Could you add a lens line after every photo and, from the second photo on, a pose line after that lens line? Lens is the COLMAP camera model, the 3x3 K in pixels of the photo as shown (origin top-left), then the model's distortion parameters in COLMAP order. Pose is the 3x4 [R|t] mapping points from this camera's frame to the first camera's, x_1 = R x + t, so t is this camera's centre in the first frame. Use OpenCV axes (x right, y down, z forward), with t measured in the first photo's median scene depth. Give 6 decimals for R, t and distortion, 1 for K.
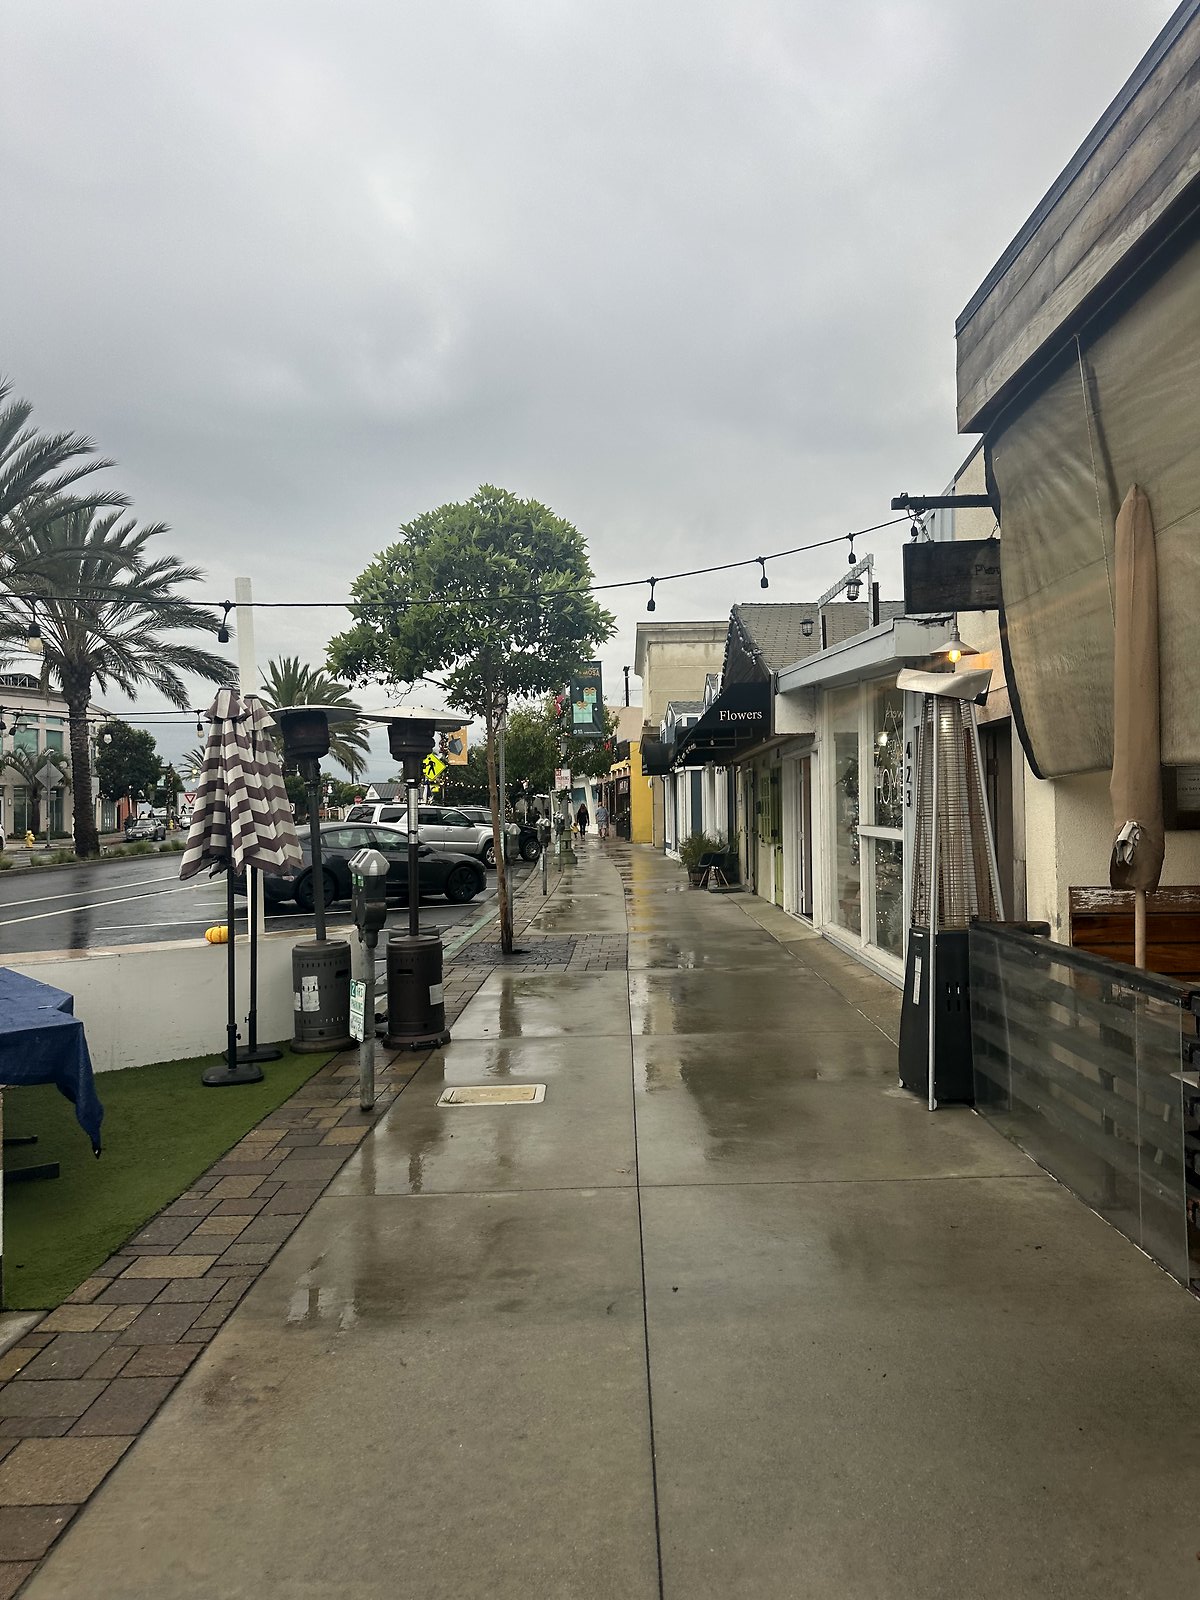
lens RADIAL K [[1113.1, 0, 600.0], [0, 1113.1, 800.0], [0, 0, 1]] dist [0.160217, -0.246188]
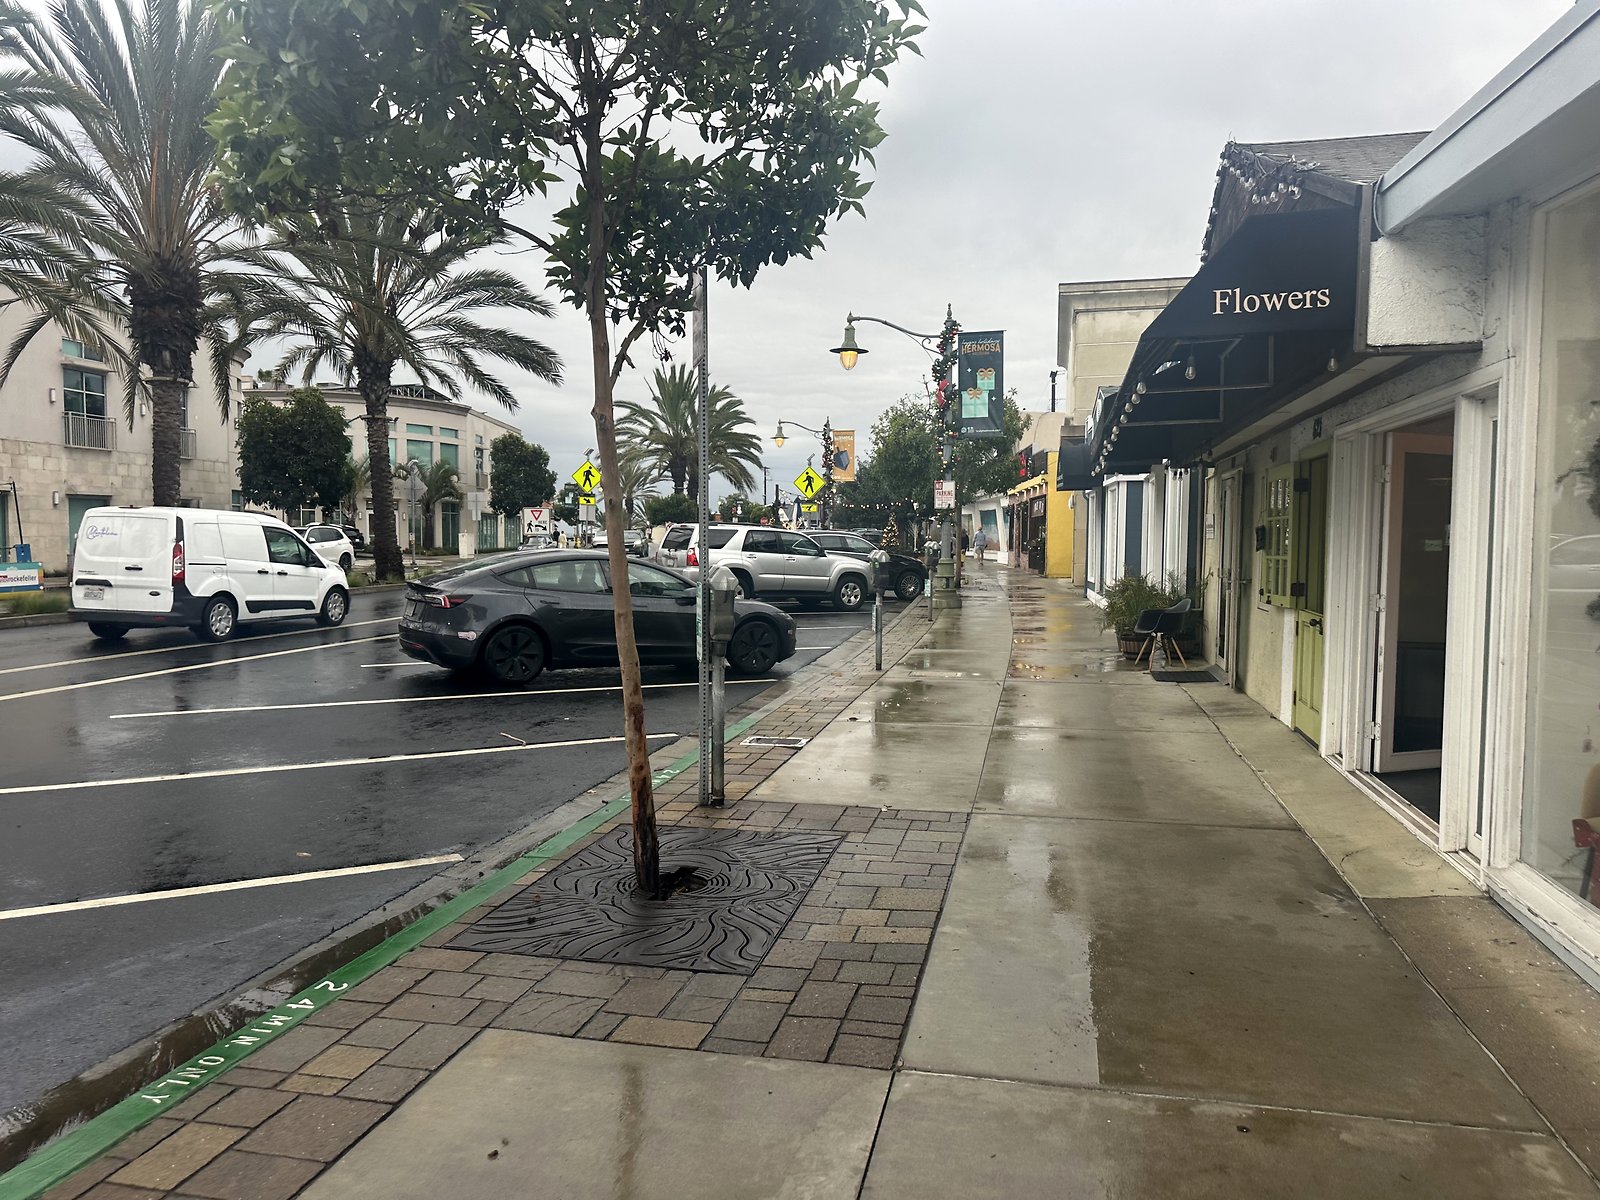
lens RADIAL K [[1113.1, 0, 795.1], [0, 1113.1, 594.7], [0, 0, 1]] dist [0.160217, -0.246188]
pose [[0.979321, 0.028179, -0.200341, 0.019804], [-0.015436, 0.997773, 0.064890, 0.001173], [0.201723, -0.060455, 0.977575, 0.243697]]
